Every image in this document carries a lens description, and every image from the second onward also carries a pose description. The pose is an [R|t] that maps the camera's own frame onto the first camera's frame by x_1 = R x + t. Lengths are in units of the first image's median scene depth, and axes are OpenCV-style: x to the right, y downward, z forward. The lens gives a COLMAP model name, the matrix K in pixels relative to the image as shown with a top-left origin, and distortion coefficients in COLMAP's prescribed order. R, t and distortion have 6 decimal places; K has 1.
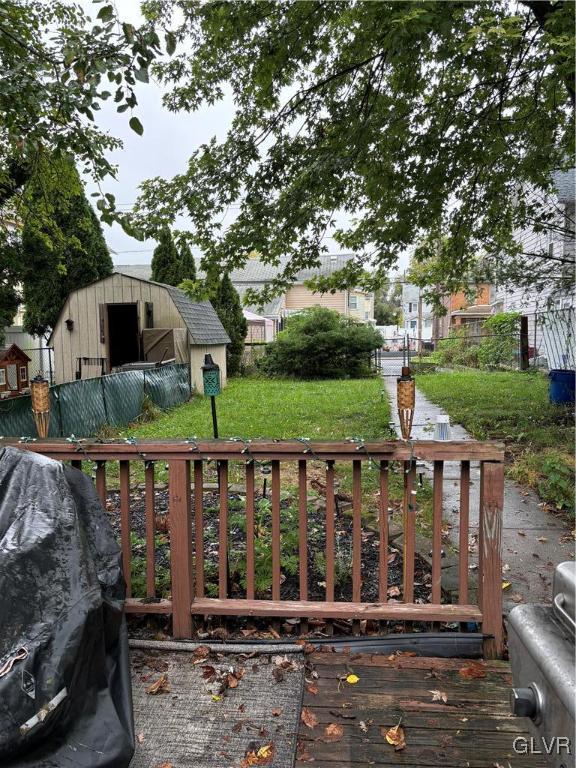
lens RADIAL K [[576.1, 0, 287.8], [0, 576.1, 385.7], [0, 0, 1]] dist [0.041706, -0.009704]
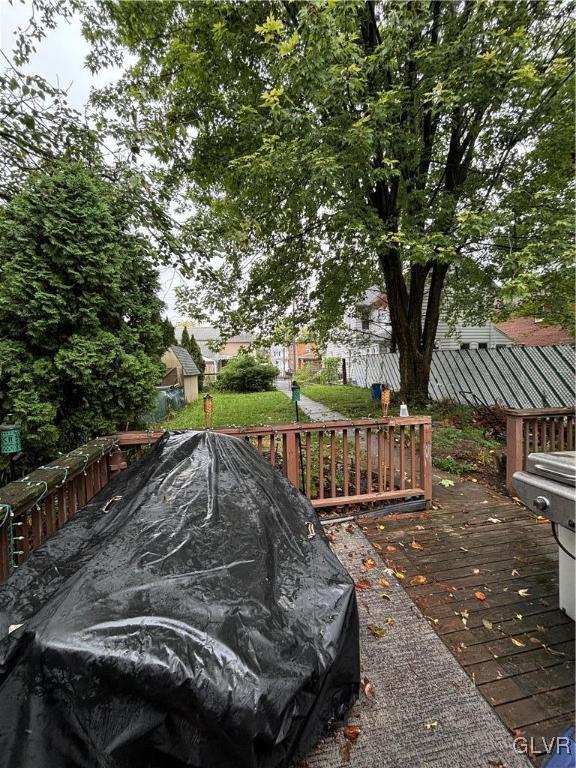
lens RADIAL K [[309.7, 0, 291.5], [0, 309.7, 381.6], [0, 0, 1]] dist [0.001708, 0.000090]
pose [[0.960596, -0.025255, 0.276798, -0.421793], [0.037435, 0.998545, -0.038806, -0.010239], [-0.275415, 0.047639, 0.960144, -0.044817]]
